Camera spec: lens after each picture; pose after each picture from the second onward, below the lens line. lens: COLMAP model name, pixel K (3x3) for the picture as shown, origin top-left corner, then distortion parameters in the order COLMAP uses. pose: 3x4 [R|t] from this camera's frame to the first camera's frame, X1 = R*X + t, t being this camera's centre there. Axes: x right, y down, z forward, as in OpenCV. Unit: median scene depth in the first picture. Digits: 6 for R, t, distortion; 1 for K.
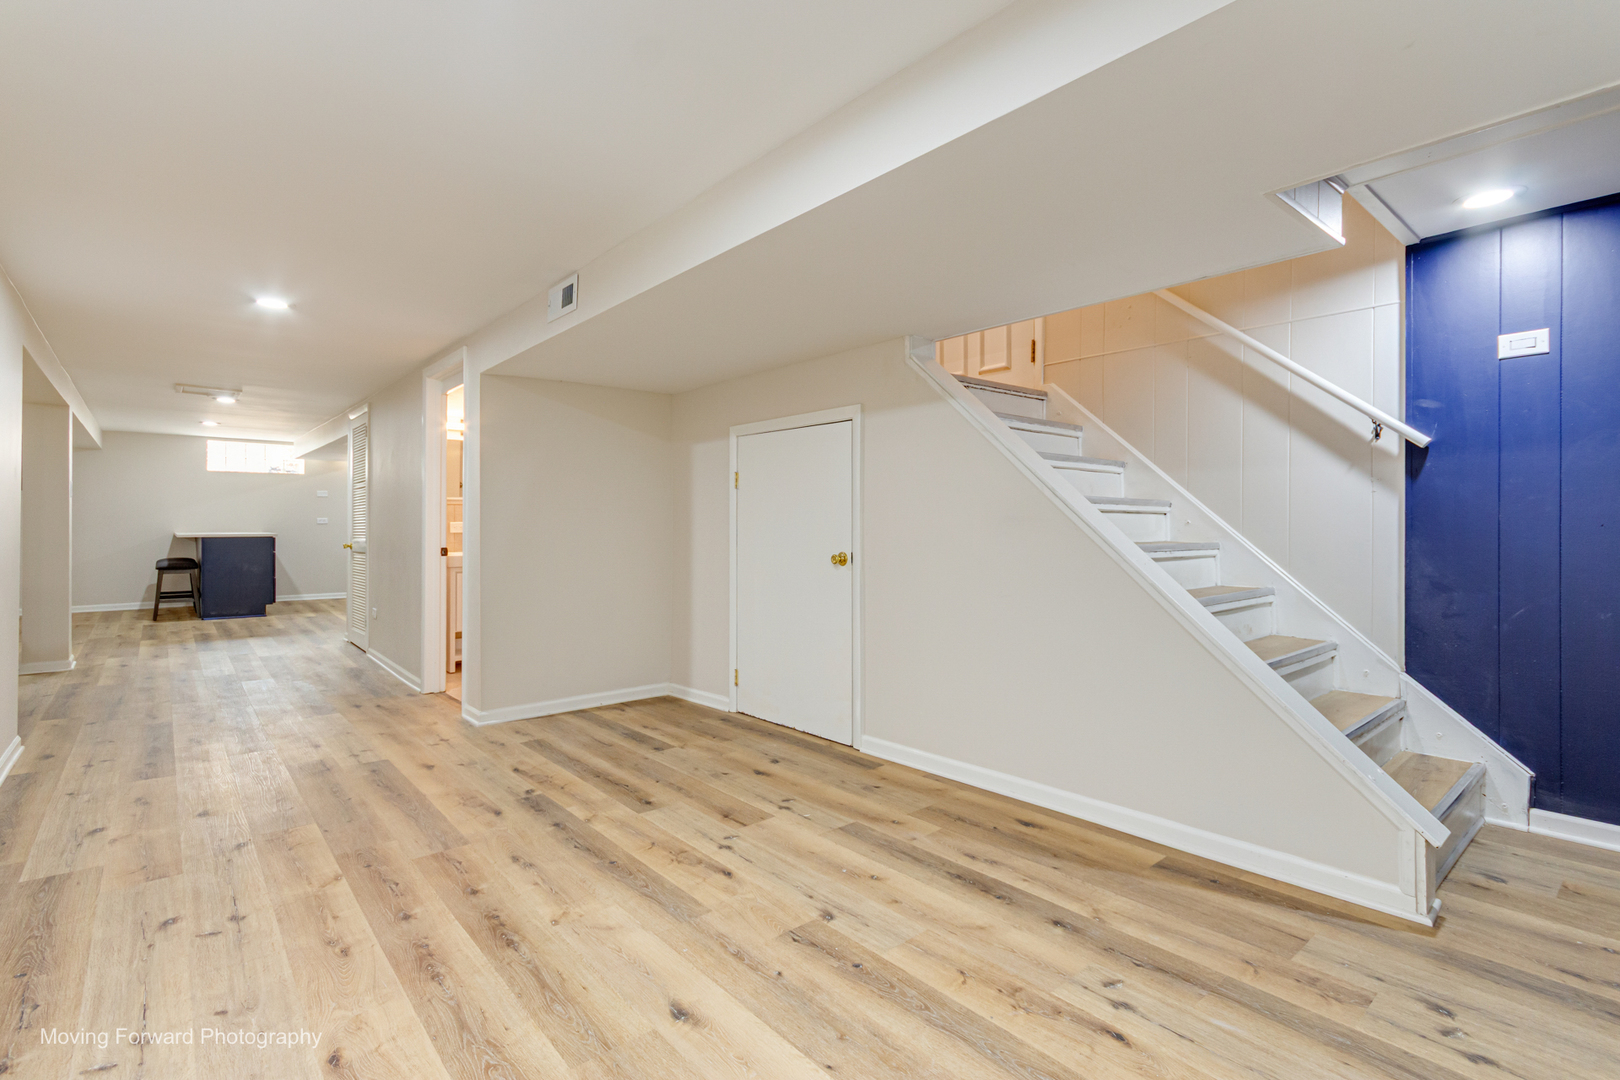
lens RADIAL K [[757.2, 0, 802.5], [0, 757.2, 533.7], [0, 0, 1]] dist [0.009536, -0.000759]
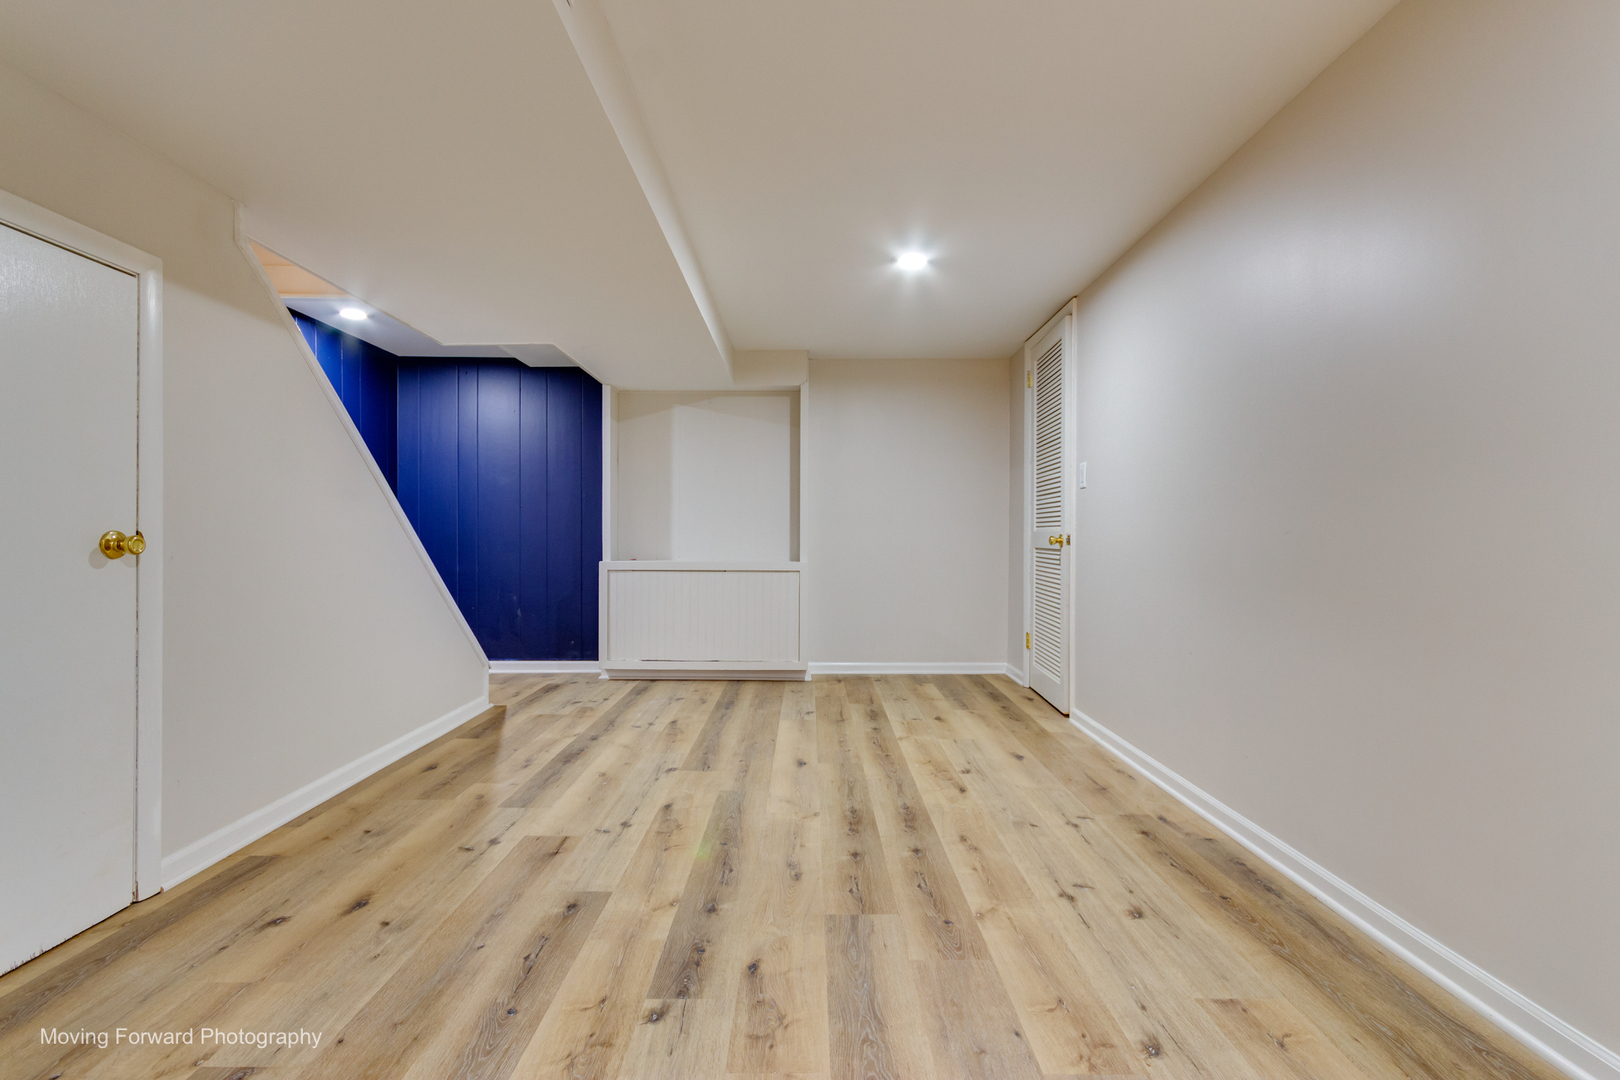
lens RADIAL K [[757.2, 0, 808.1], [0, 757.2, 539.1], [0, 0, 1]] dist [0.009536, -0.000759]
pose [[-0.765864, -0.002229, 0.642998, -0.908903], [0.001198, 0.999987, 0.004893, 0.040852], [-0.643001, 0.004518, -0.765852, 1.595174]]
